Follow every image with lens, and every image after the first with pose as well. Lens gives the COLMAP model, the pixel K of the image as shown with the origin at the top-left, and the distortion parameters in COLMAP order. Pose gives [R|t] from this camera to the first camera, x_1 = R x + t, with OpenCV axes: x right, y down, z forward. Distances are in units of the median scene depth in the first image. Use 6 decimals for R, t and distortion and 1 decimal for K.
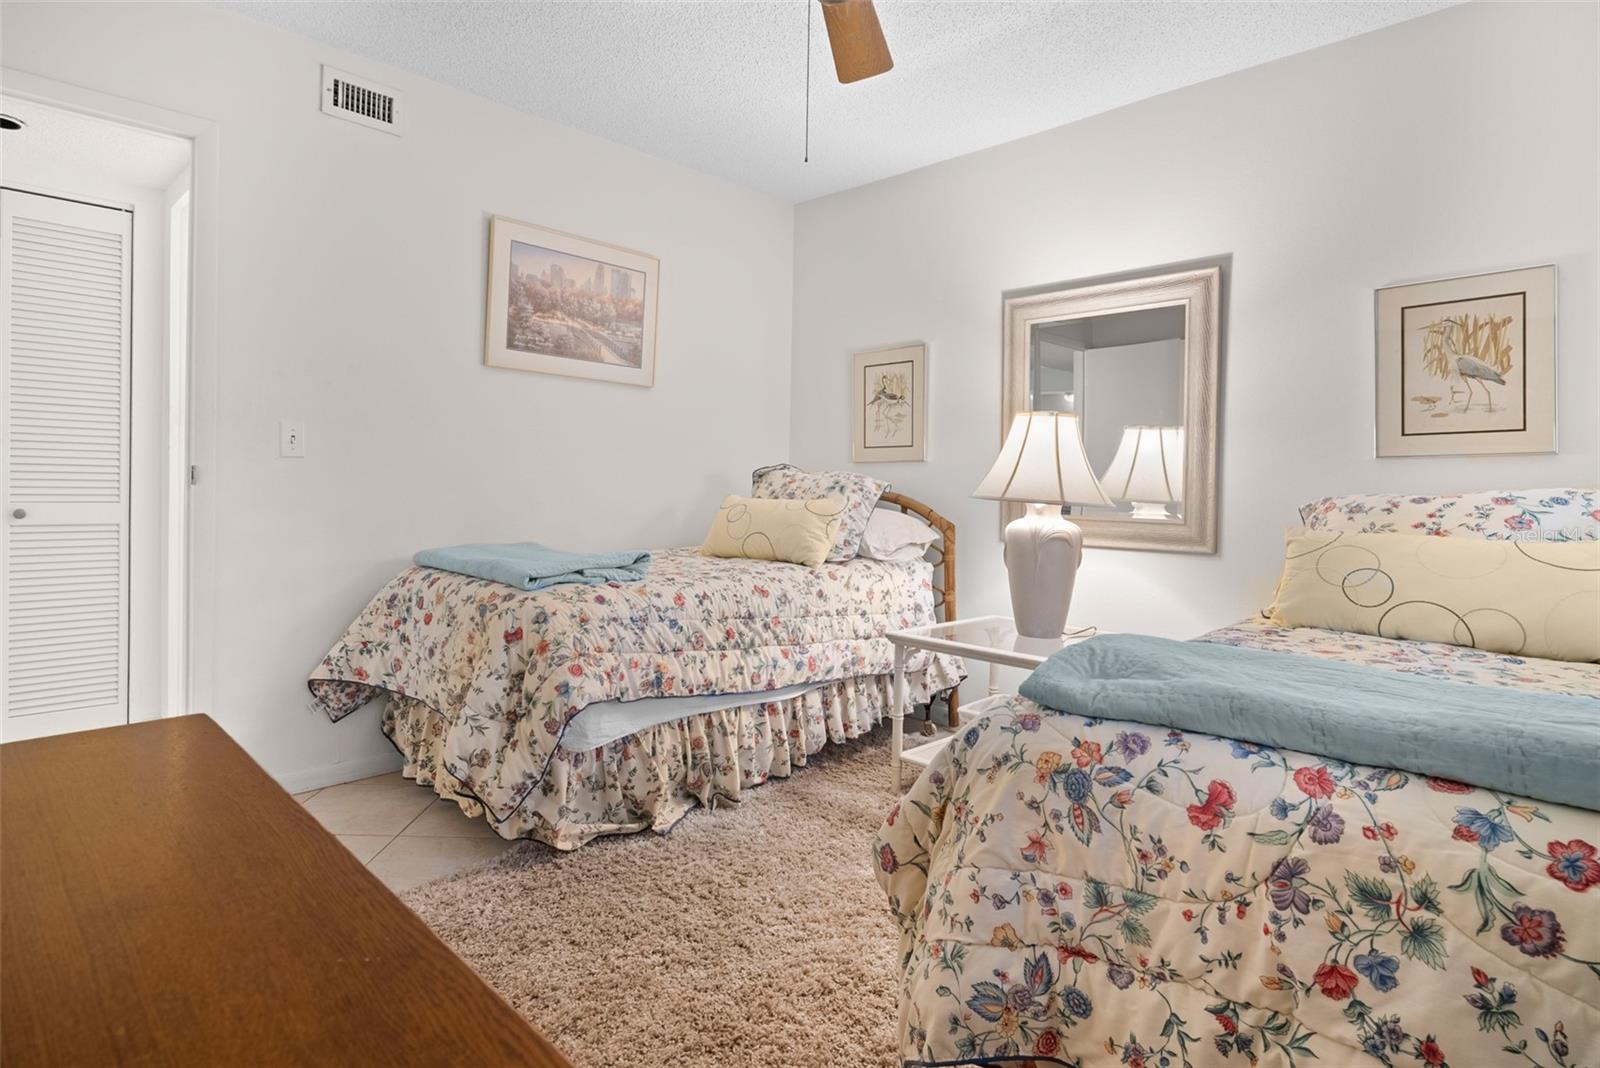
lens RADIAL K [[839.4, 0, 813.7], [0, 839.4, 496.2], [0, 0, 1]] dist [-0.000185, -0.025579]
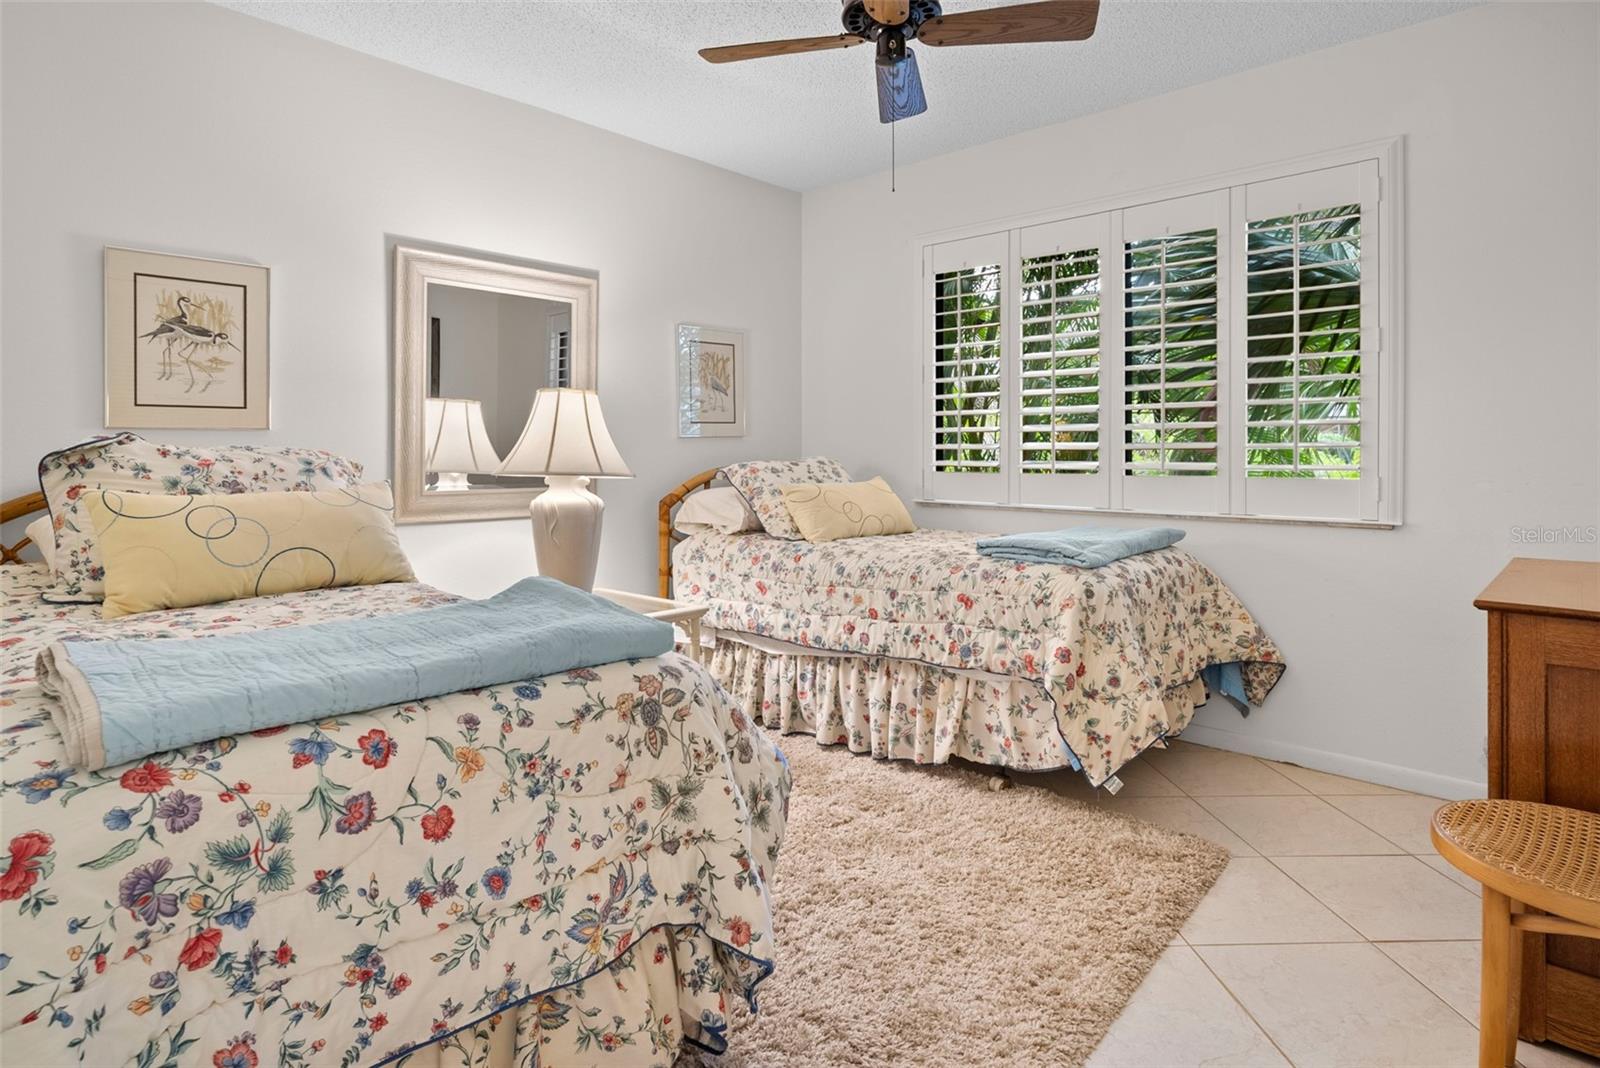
lens RADIAL K [[826.1, 0, 780.6], [0, 826.1, 453.0], [0, 0, 1]] dist [-0.007559, -0.001562]
pose [[0.024091, -0.013520, 0.999618, -0.654791], [0.017896, 0.999754, 0.013091, -0.027263], [-0.999550, 0.017574, 0.024327, 0.631881]]
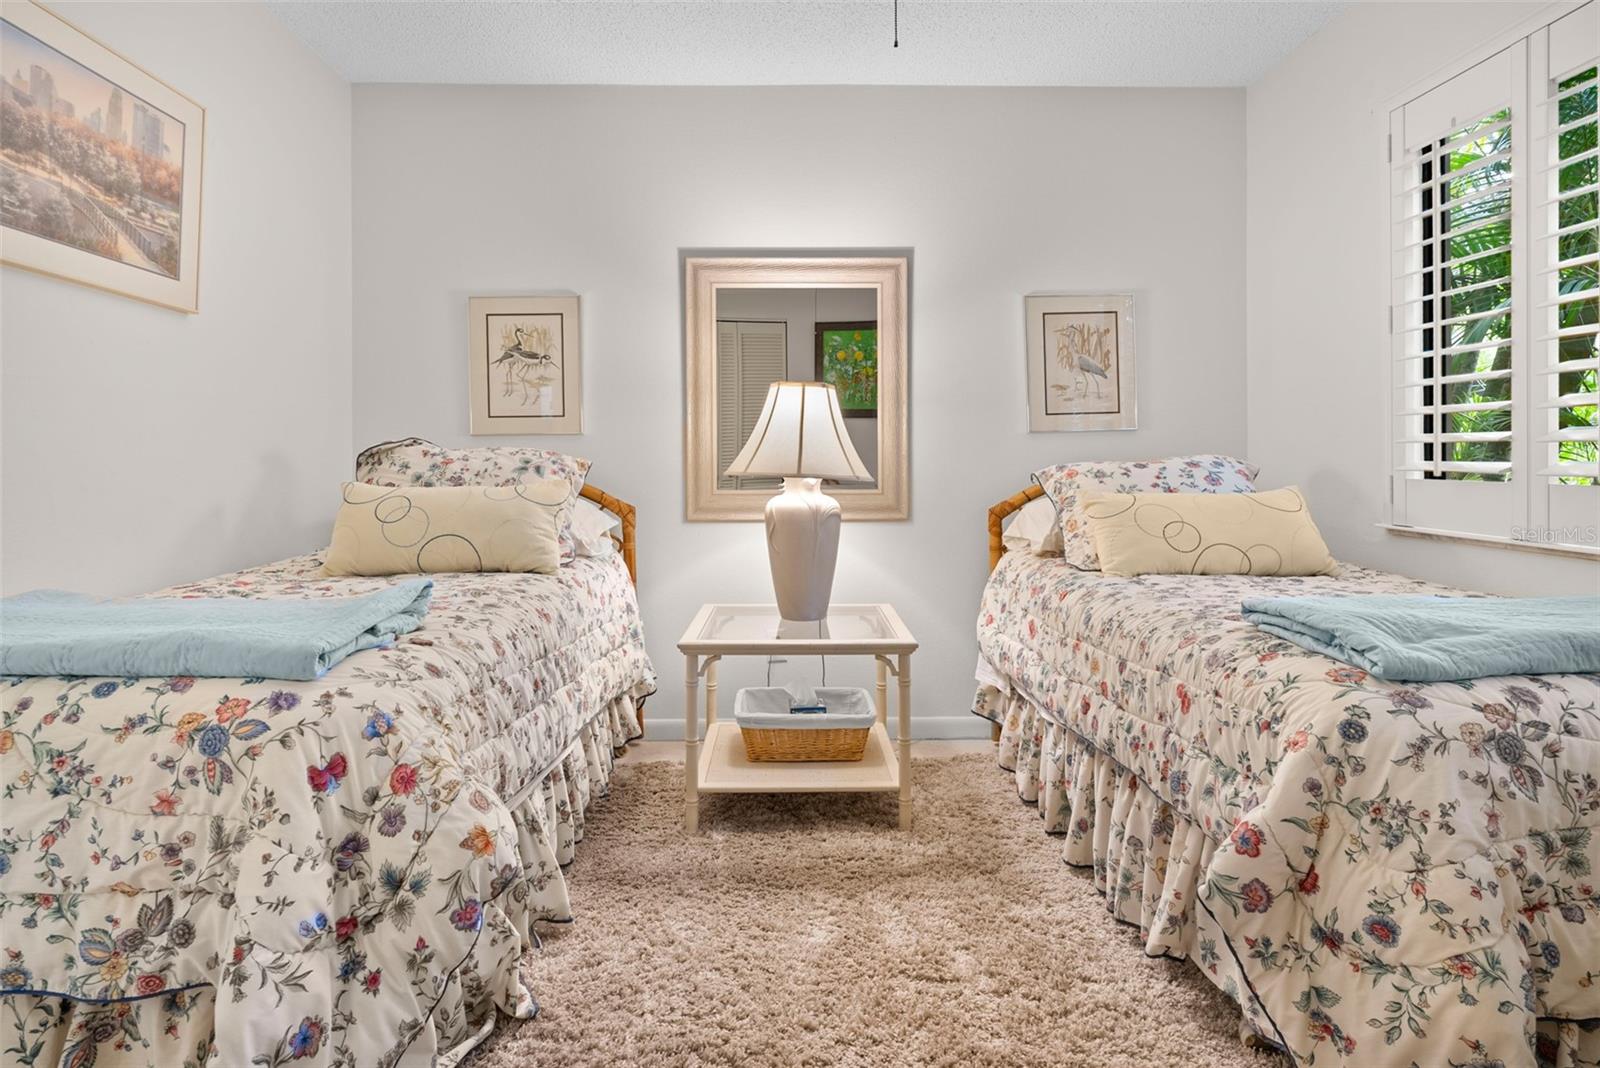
lens RADIAL K [[827.1, 0, 804.1], [0, 827.1, 462.2], [0, 0, 1]] dist [-0.003459, -0.000450]
pose [[0.712764, -0.021423, 0.701076, -0.339146], [0.026381, 0.999645, 0.003725, -0.012611], [-0.700907, 0.015840, 0.713077, 0.290831]]
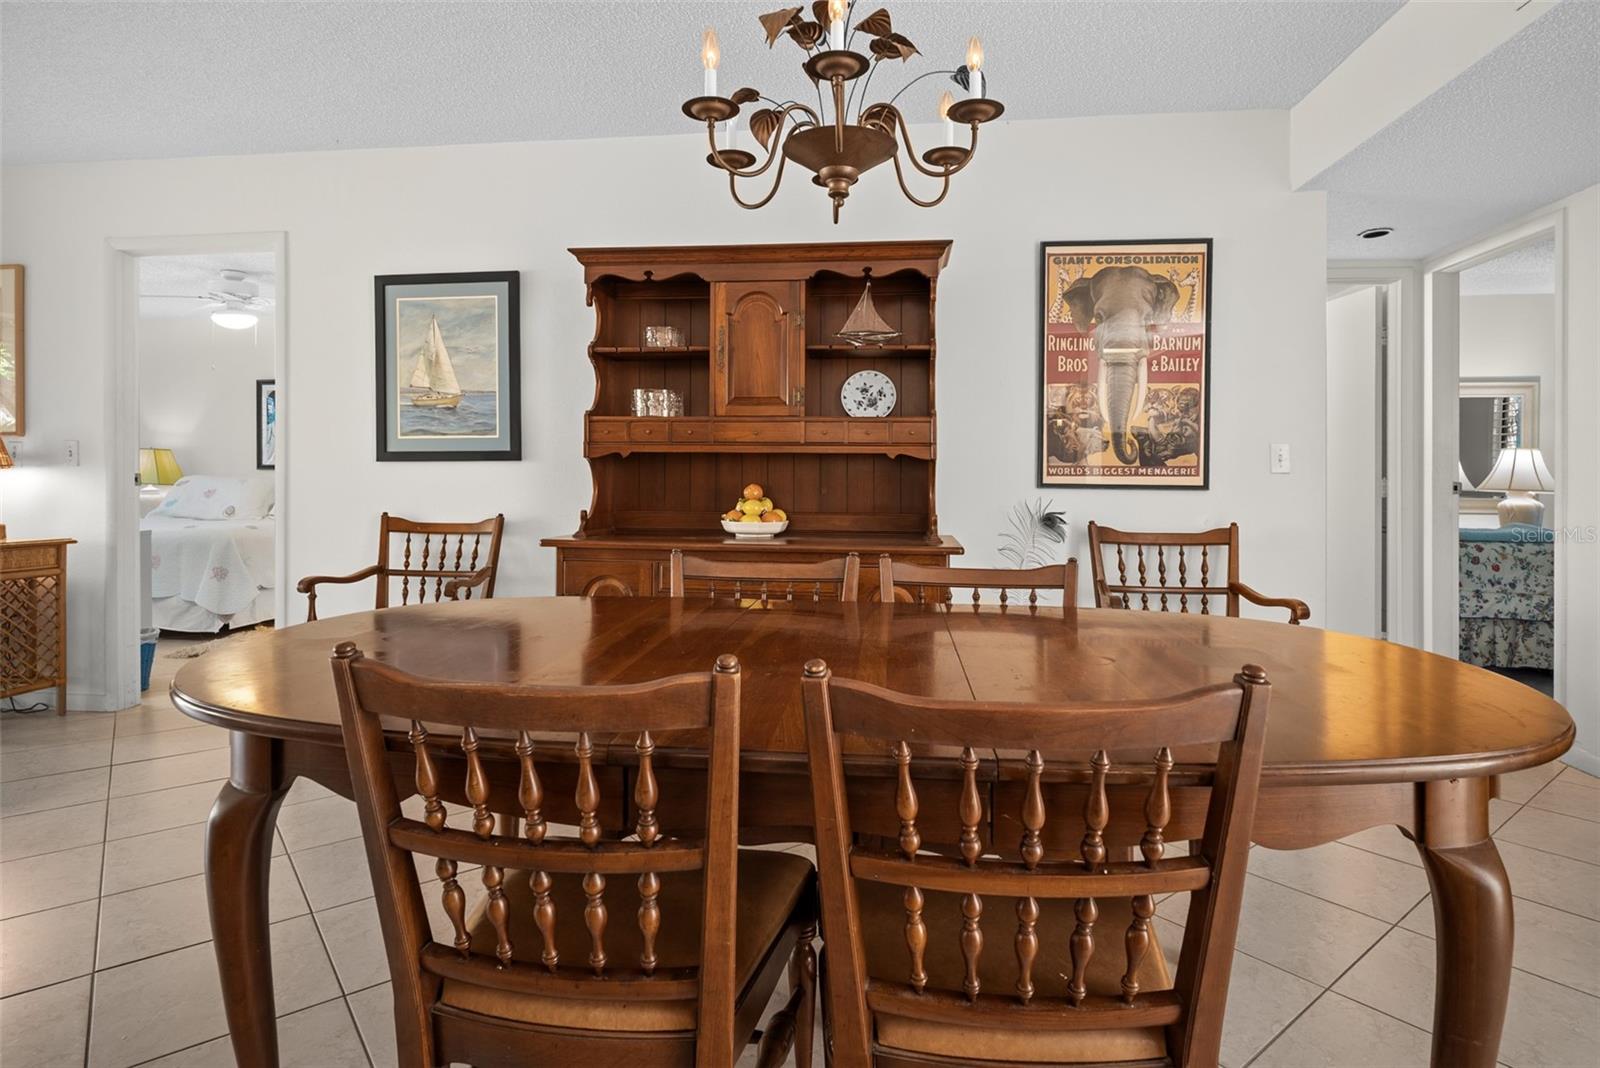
lens RADIAL K [[845.4, 0, 822.4], [0, 845.4, 473.7], [0, 0, 1]] dist [-0.001482, 0.000469]
pose [[0.805426, -0.007538, 0.592648, -1.997016], [0.016413, 0.999819, -0.009589, -0.040416], [-0.592469, 0.017450, 0.805404, 0.322946]]
